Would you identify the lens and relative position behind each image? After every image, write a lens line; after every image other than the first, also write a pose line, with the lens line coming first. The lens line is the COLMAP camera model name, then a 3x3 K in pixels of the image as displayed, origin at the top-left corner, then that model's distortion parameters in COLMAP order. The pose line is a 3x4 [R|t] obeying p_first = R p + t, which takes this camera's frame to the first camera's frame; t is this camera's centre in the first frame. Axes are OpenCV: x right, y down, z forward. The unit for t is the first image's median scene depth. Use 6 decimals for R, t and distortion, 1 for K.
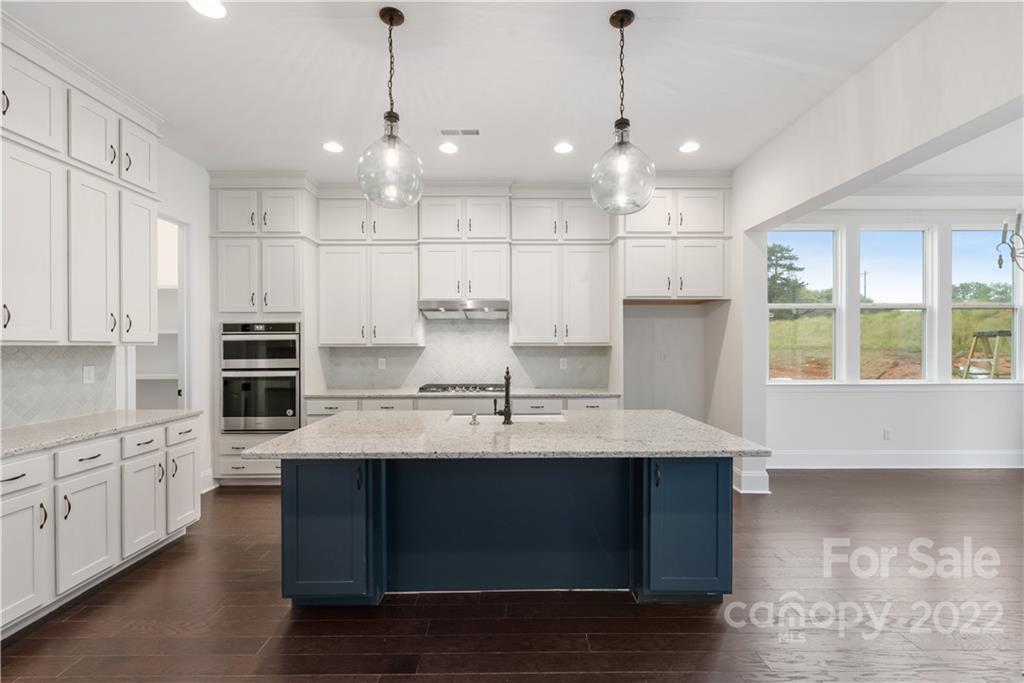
lens RADIAL K [[446.5, 0, 507.0], [0, 446.5, 345.3], [0, 0, 1]] dist [-0.001798, -0.000059]
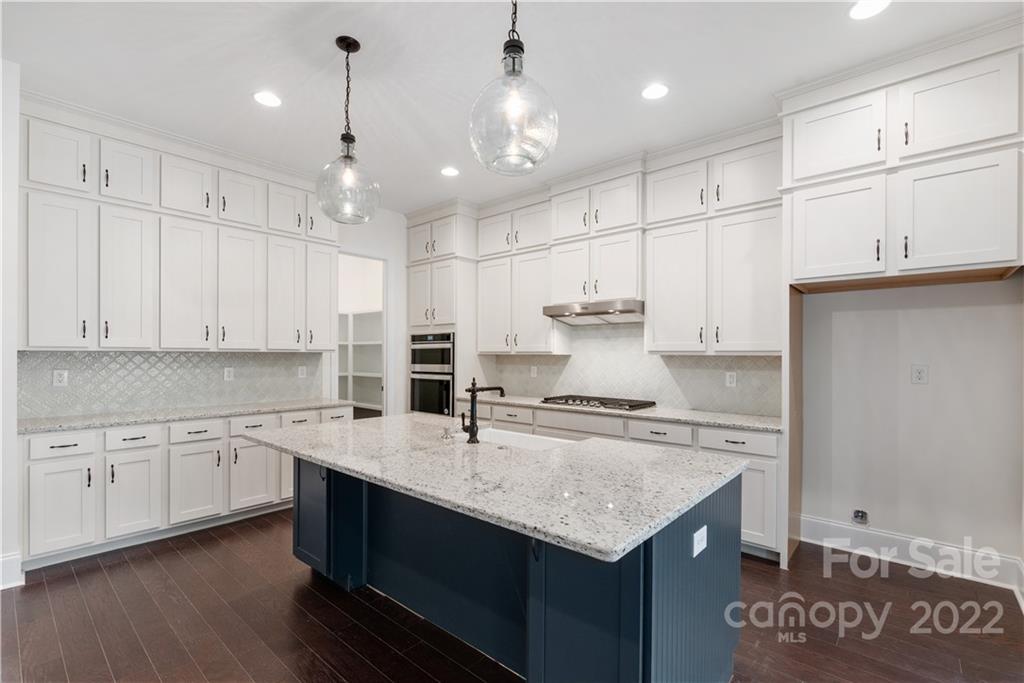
lens RADIAL K [[449.3, 0, 506.9], [0, 449.3, 352.3], [0, 0, 1]] dist [0.001649, 0.000113]
pose [[0.749462, 0.002935, -0.662041, 0.390522], [-0.005938, 0.999980, -0.002290, 0.000393], [0.662021, 0.005647, 0.749464, 0.235972]]
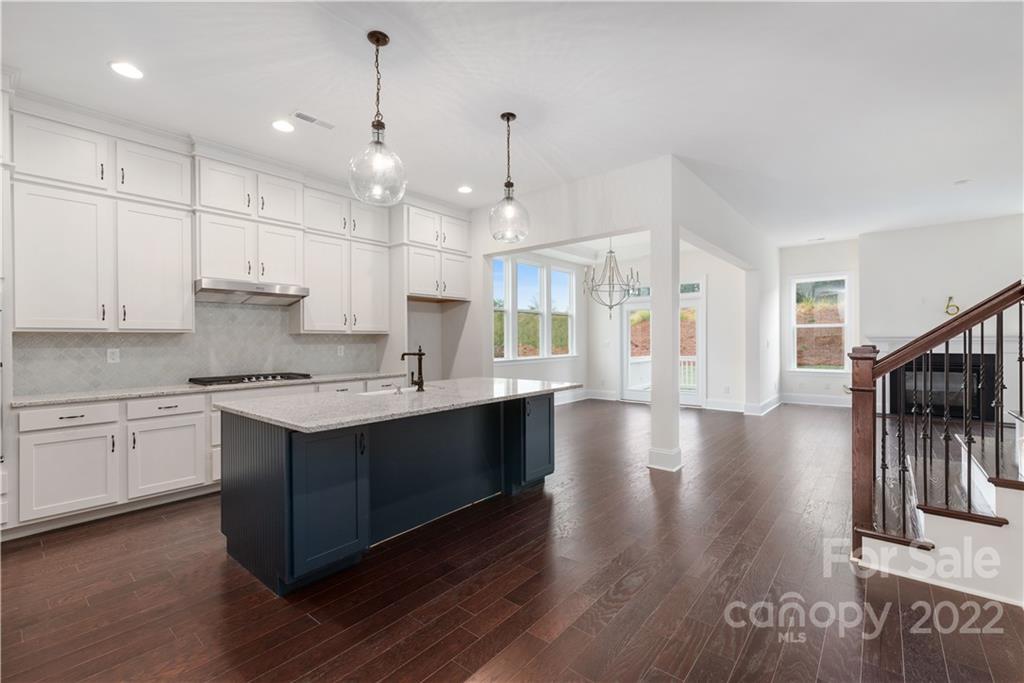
lens RADIAL K [[440.9, 0, 512.0], [0, 440.9, 341.5], [0, 0, 1]] dist [0.000314, -0.000030]
pose [[0.648204, -0.004961, 0.761450, -0.473467], [0.005671, 0.999982, 0.001688, 0.022438], [-0.761445, 0.003225, 0.648221, 0.005276]]
